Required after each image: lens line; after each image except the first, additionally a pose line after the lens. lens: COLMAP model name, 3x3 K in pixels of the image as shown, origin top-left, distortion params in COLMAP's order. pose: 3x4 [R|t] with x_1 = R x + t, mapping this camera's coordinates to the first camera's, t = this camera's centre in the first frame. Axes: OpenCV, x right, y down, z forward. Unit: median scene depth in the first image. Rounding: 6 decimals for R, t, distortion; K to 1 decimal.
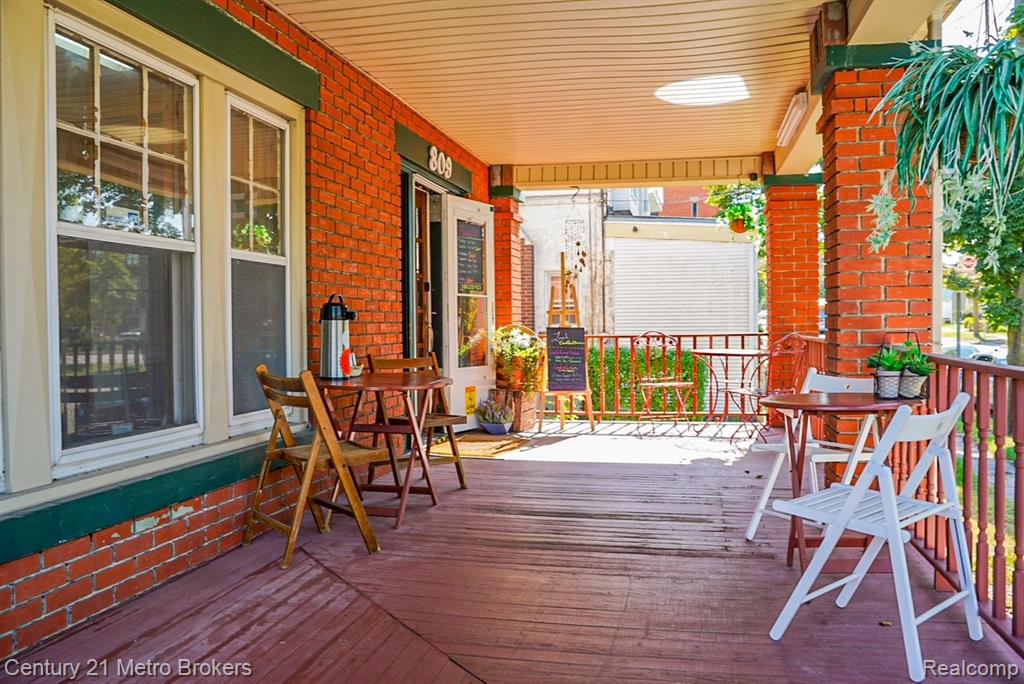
lens RADIAL K [[840.8, 0, 512.0], [0, 840.8, 342.0], [0, 0, 1]] dist [-0.074349, -0.000188]
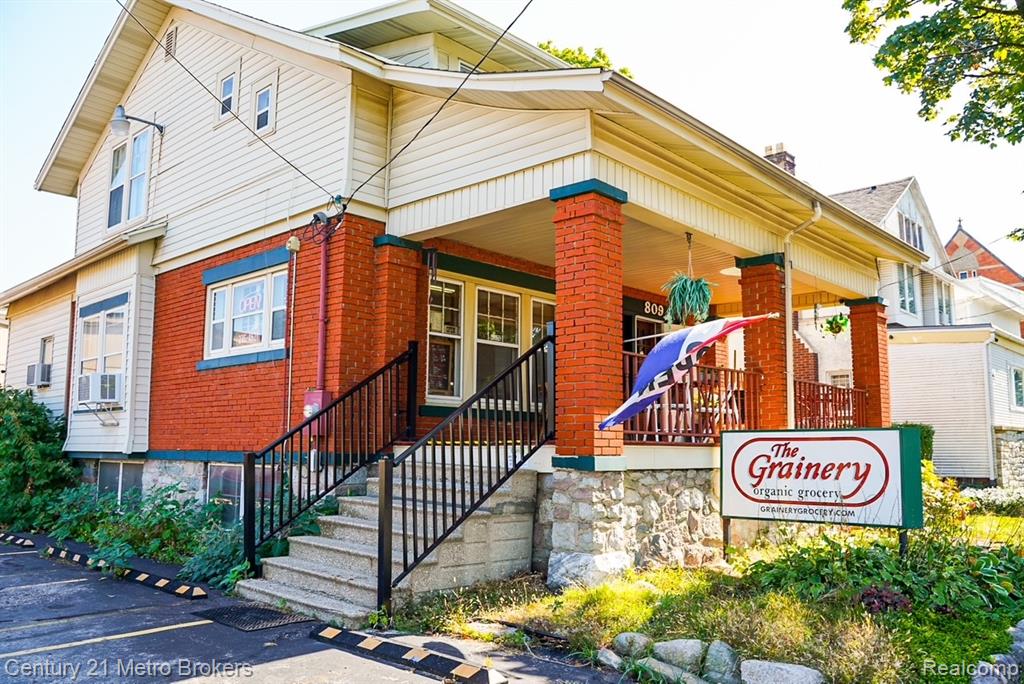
lens RADIAL K [[840.8, 0, 512.0], [0, 840.8, 342.0], [0, 0, 1]] dist [-0.074349, -0.000188]
pose [[0.865138, -0.052661, -0.498762, 0.557613], [-0.023977, 0.988992, -0.146012, 0.155081], [0.500961, 0.138279, 0.854352, -0.816375]]
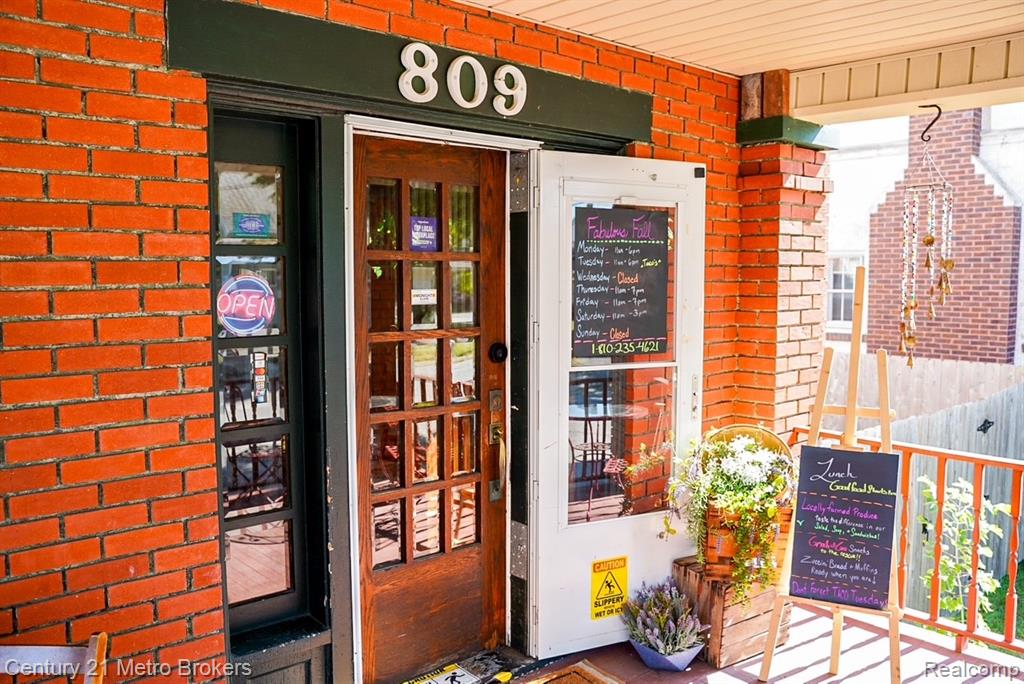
lens RADIAL K [[840.8, 0, 512.0], [0, 840.8, 342.0], [0, 0, 1]] dist [-0.074349, -0.000188]
pose [[0.808219, 0.059683, -0.585850, 0.167714], [-0.023746, 0.997345, 0.068843, -0.095945], [0.588404, -0.041729, 0.807490, 0.572760]]
